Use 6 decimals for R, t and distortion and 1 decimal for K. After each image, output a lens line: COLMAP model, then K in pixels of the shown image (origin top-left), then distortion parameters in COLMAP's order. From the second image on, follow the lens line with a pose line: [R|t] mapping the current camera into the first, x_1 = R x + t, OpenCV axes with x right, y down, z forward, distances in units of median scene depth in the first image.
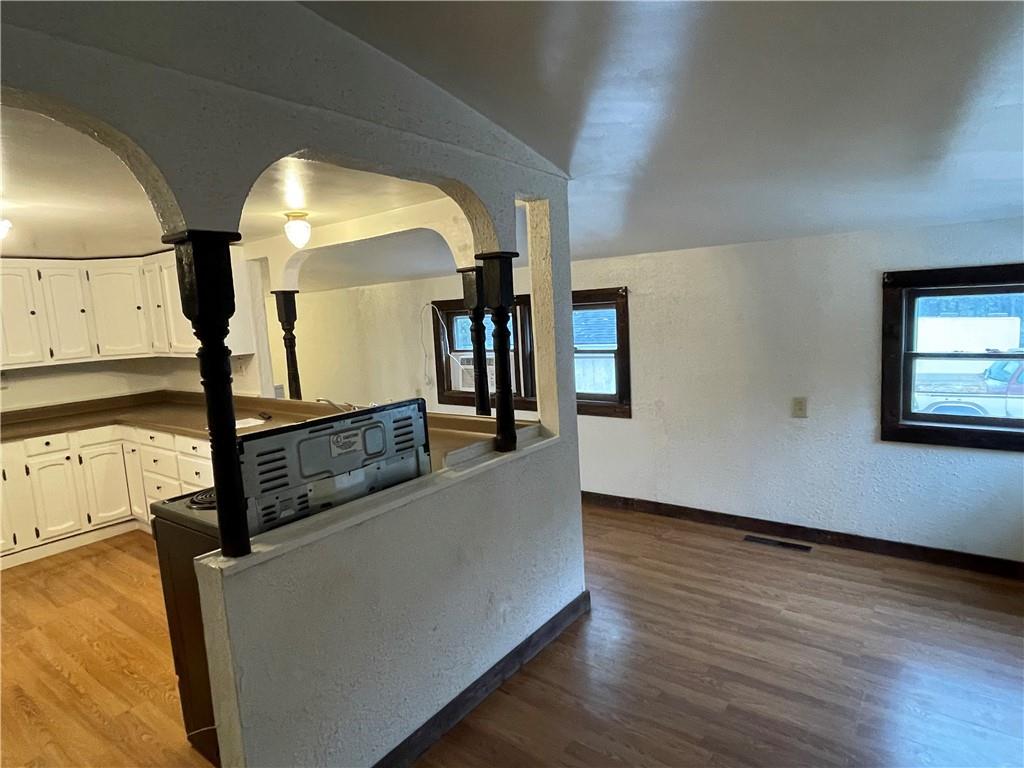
lens RADIAL K [[595.5, 0, 514.8], [0, 595.5, 382.7], [0, 0, 1]] dist [-0.000373, -0.005409]
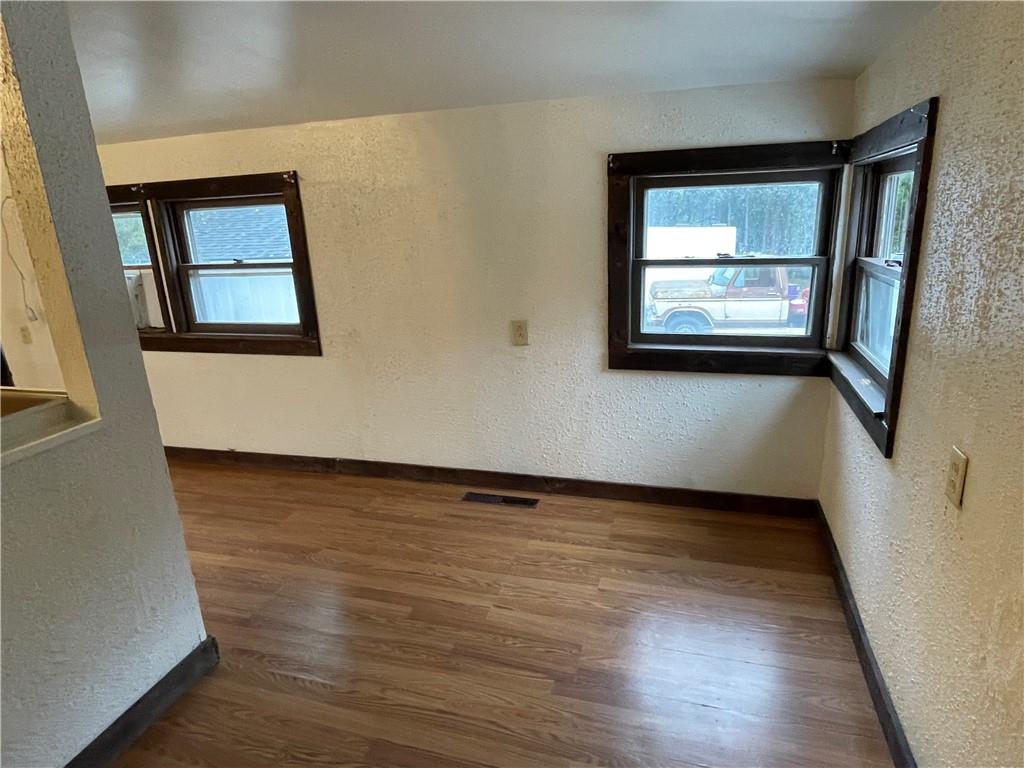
lens RADIAL K [[595.5, 0, 509.5], [0, 595.5, 384.9], [0, 0, 1]] dist [-0.000373, -0.005409]
pose [[0.938110, -0.086608, 0.335334, 0.198640], [0.036879, 0.987703, 0.151927, -0.010727], [-0.344369, -0.130157, 0.929768, 0.265705]]
